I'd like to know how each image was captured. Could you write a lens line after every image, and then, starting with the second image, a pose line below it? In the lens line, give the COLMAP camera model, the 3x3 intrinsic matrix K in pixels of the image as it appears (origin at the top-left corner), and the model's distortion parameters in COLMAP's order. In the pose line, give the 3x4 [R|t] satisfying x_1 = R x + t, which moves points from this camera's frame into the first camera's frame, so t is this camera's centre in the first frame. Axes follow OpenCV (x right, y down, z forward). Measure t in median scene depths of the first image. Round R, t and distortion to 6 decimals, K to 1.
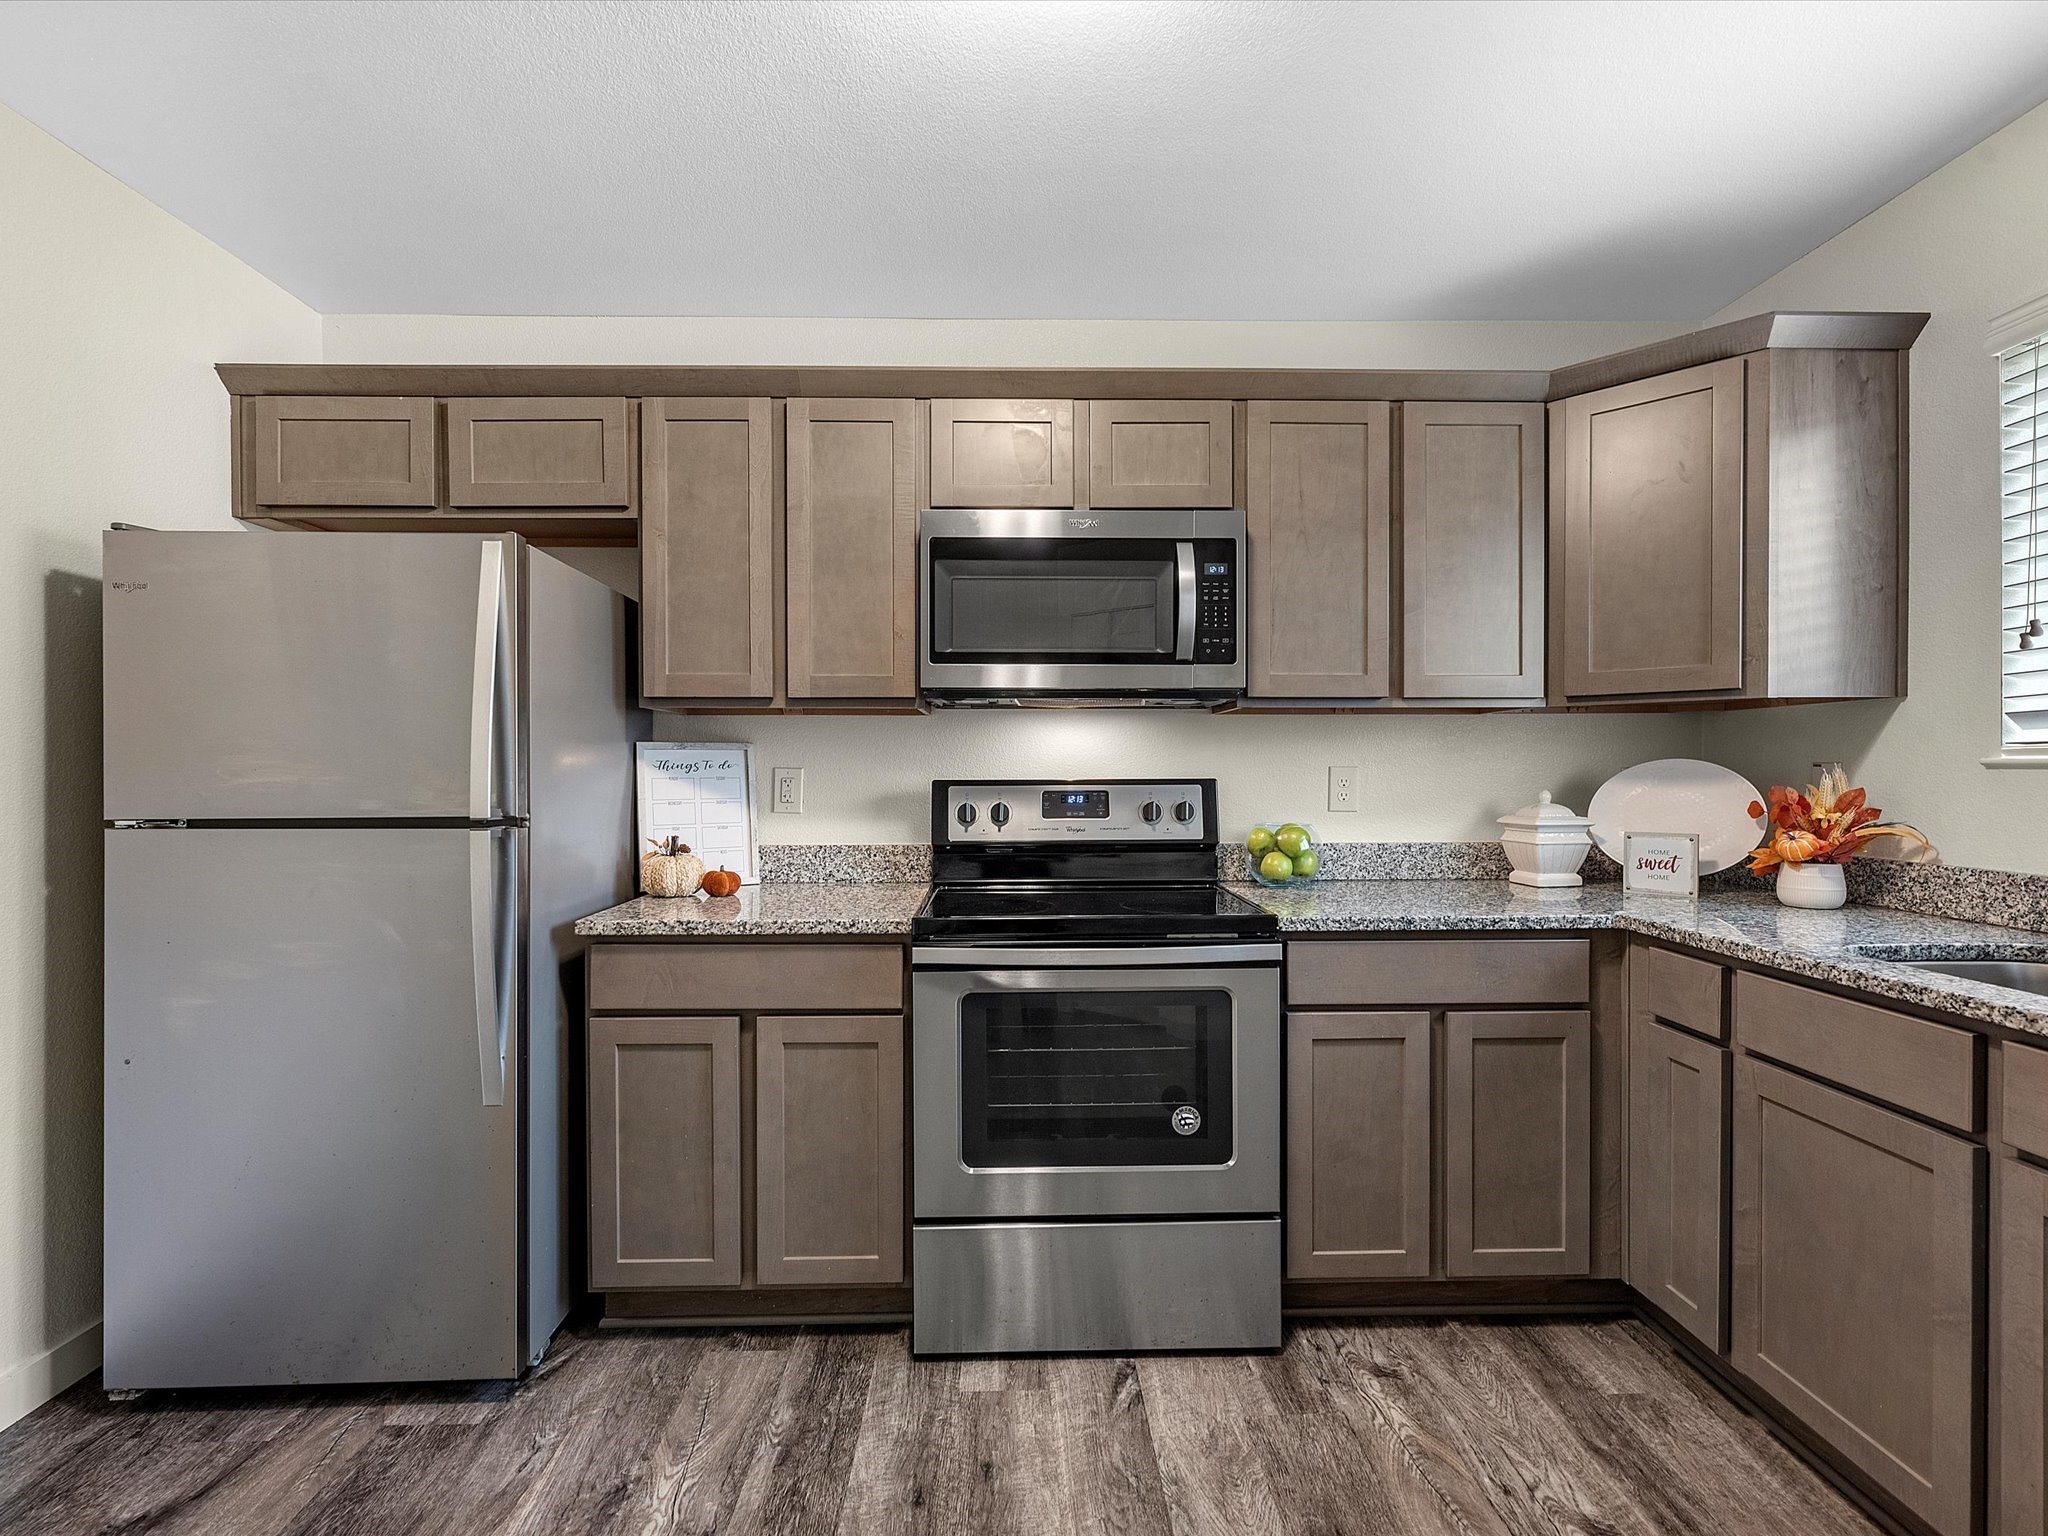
lens RADIAL K [[951.0, 0, 1026.3], [0, 951.0, 779.5], [0, 0, 1]] dist [-0.000705, -0.001606]
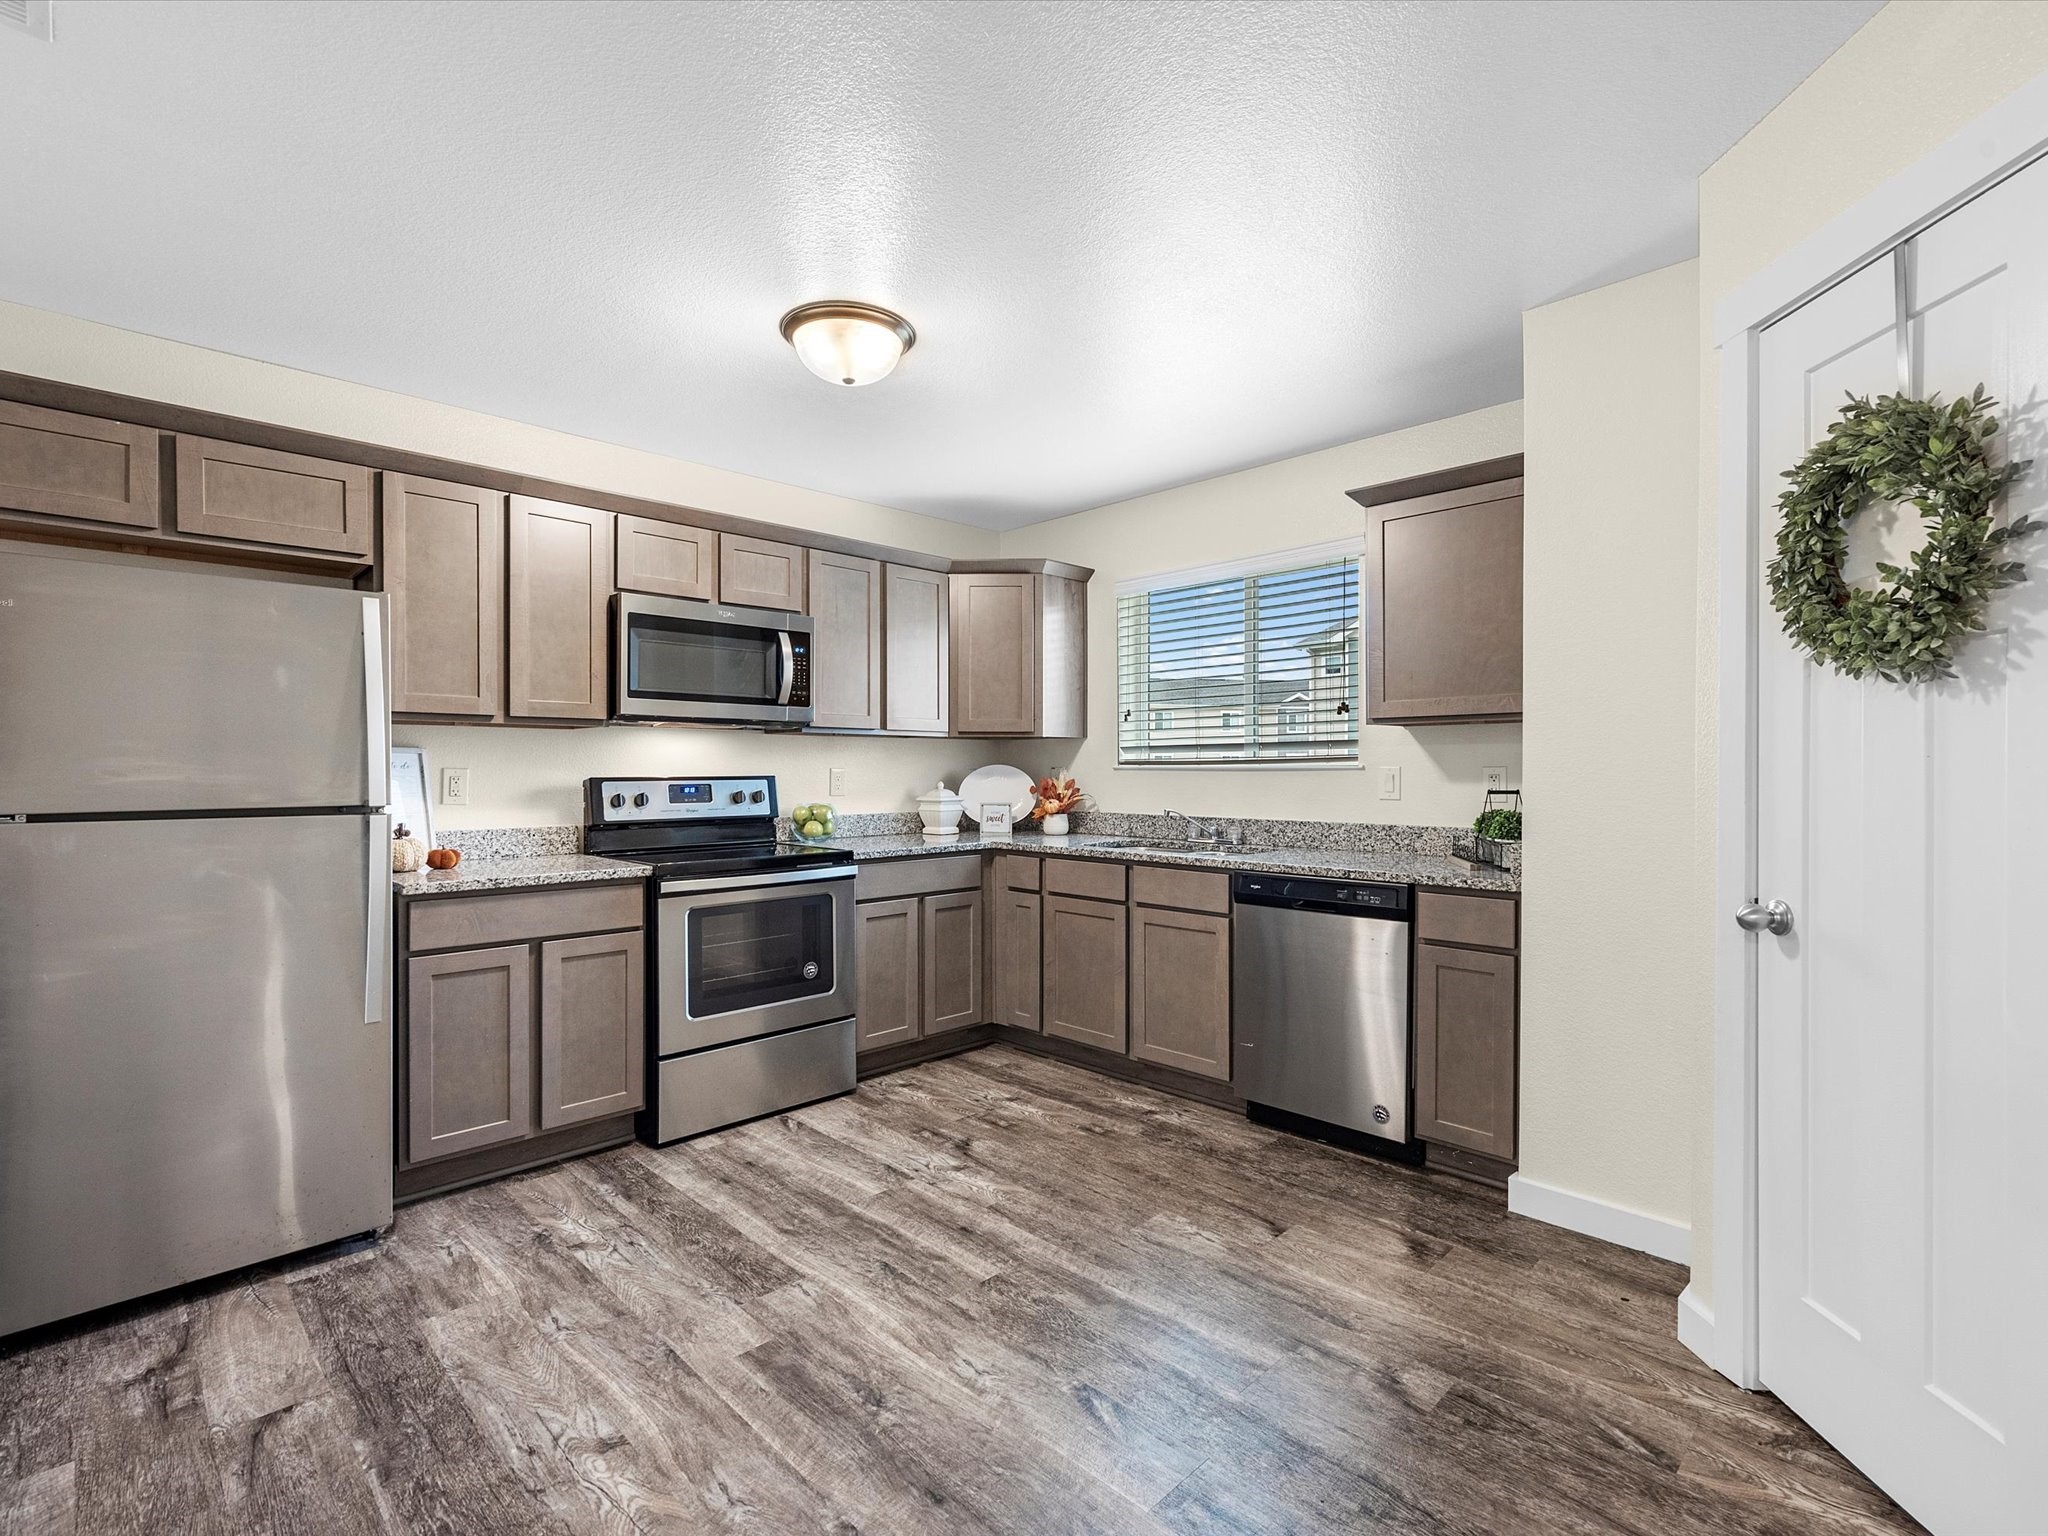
lens RADIAL K [[951.0, 0, 1021.4], [0, 951.0, 770.6], [0, 0, 1]] dist [-0.000705, -0.001606]
pose [[0.729273, 0.000950, 0.684222, -0.717194], [0.004378, 0.999972, -0.006055, 0.002491], [-0.684209, 0.007411, 0.729249, -0.525271]]
